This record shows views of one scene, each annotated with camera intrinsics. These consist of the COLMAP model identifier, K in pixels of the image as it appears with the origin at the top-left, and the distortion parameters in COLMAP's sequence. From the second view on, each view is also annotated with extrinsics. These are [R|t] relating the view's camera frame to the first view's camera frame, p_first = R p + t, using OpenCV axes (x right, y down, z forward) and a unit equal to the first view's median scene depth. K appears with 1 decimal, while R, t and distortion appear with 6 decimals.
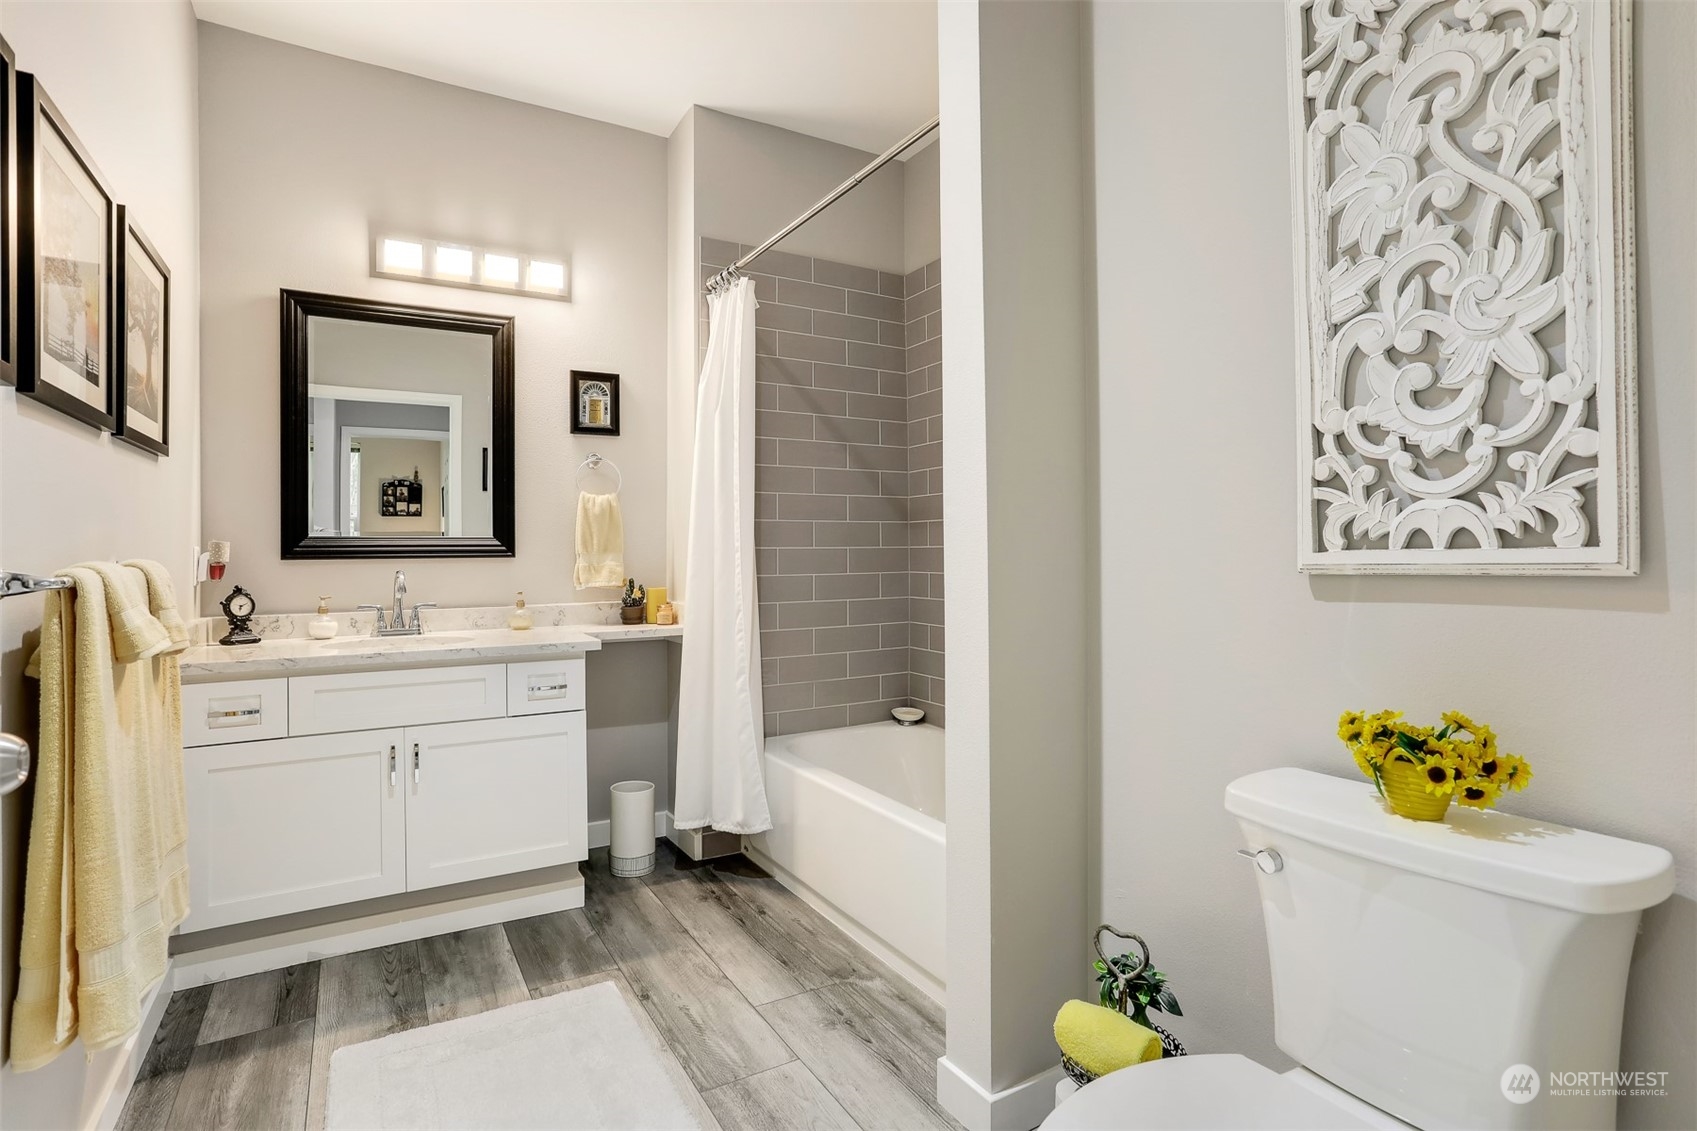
lens RADIAL K [[844.5, 0, 847.2], [0, 844.5, 539.5], [0, 0, 1]] dist [-0.048099, 0.021179]
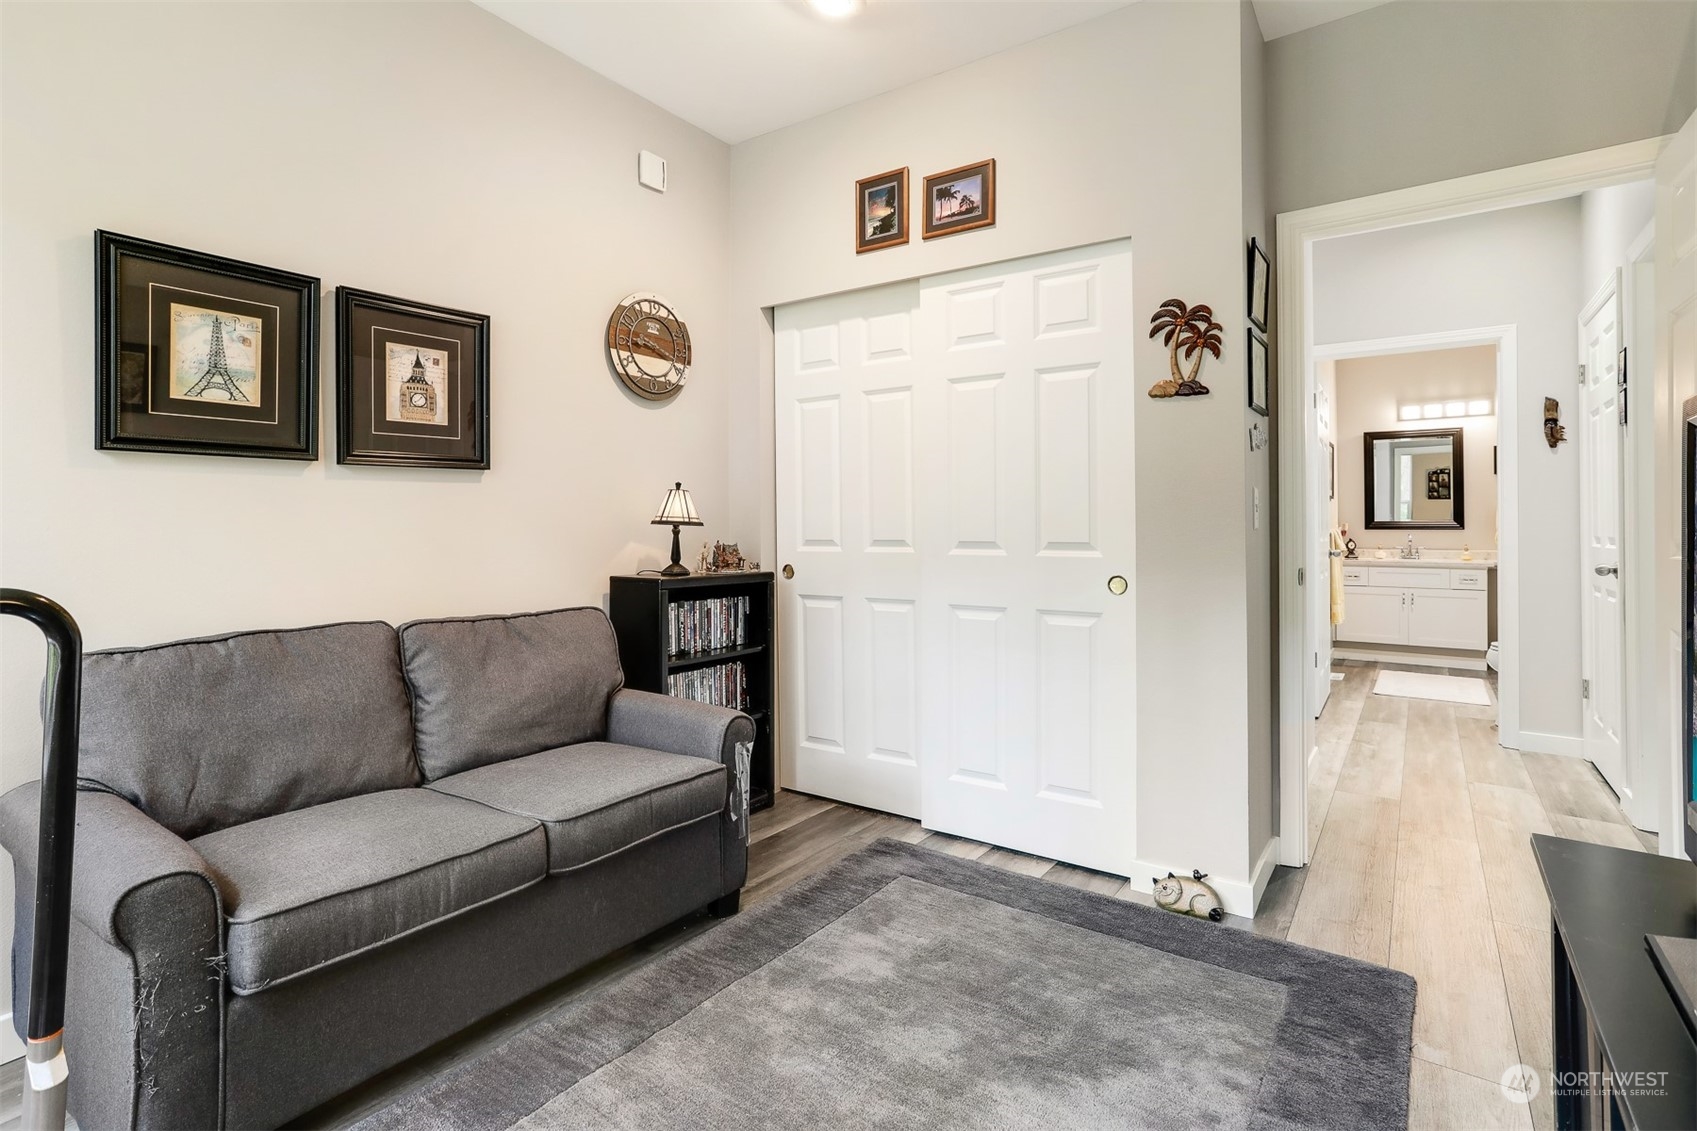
lens RADIAL K [[844.5, 0, 792.6], [0, 844.5, 508.8], [0, 0, 1]] dist [-0.048099, 0.021179]
pose [[0.374850, -0.005436, -0.927070, 1.152082], [0.006136, 0.999975, -0.003383, -0.046477], [0.927065, -0.004421, 0.374874, -1.783699]]
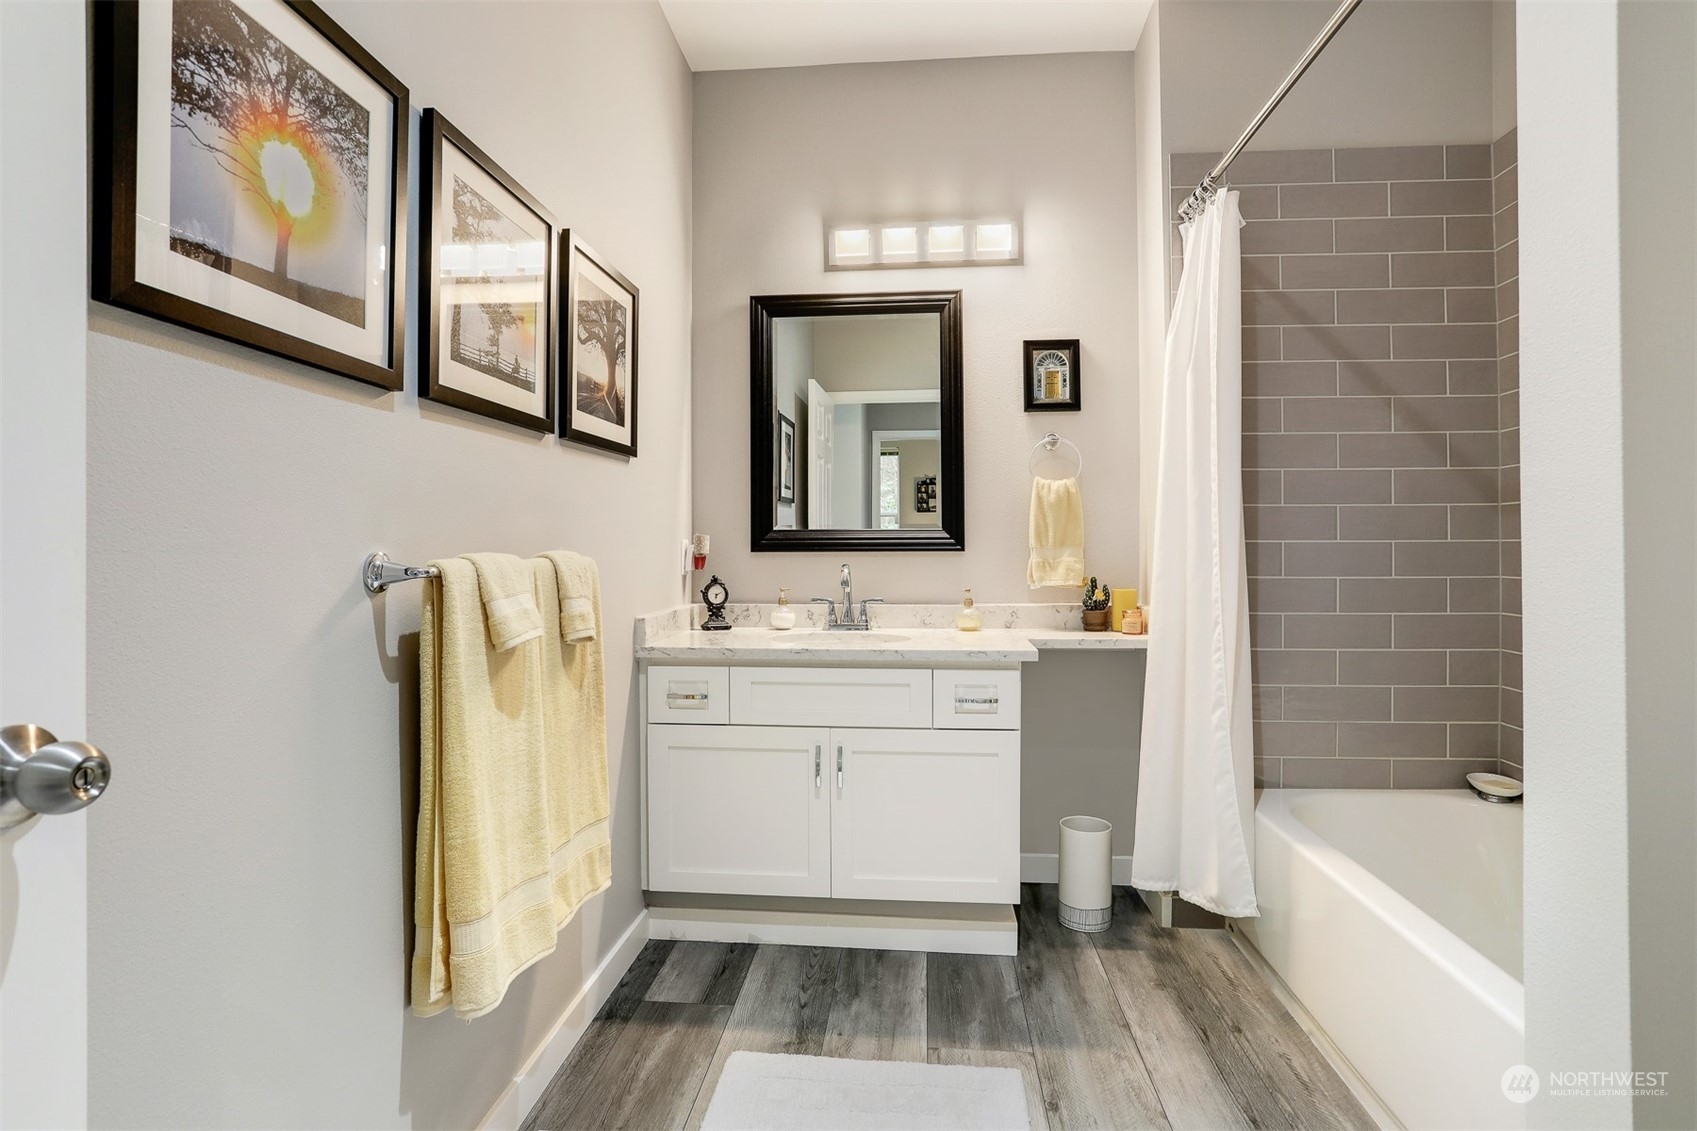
lens RADIAL K [[844.5, 0, 846.7], [0, 844.5, 540.1], [0, 0, 1]] dist [-0.048099, 0.021179]
pose [[0.810683, 0.000876, -0.585485, 0.045992], [0.003867, 0.999969, 0.006850, 0.002344], [0.585473, -0.007817, 0.810654, 0.191055]]
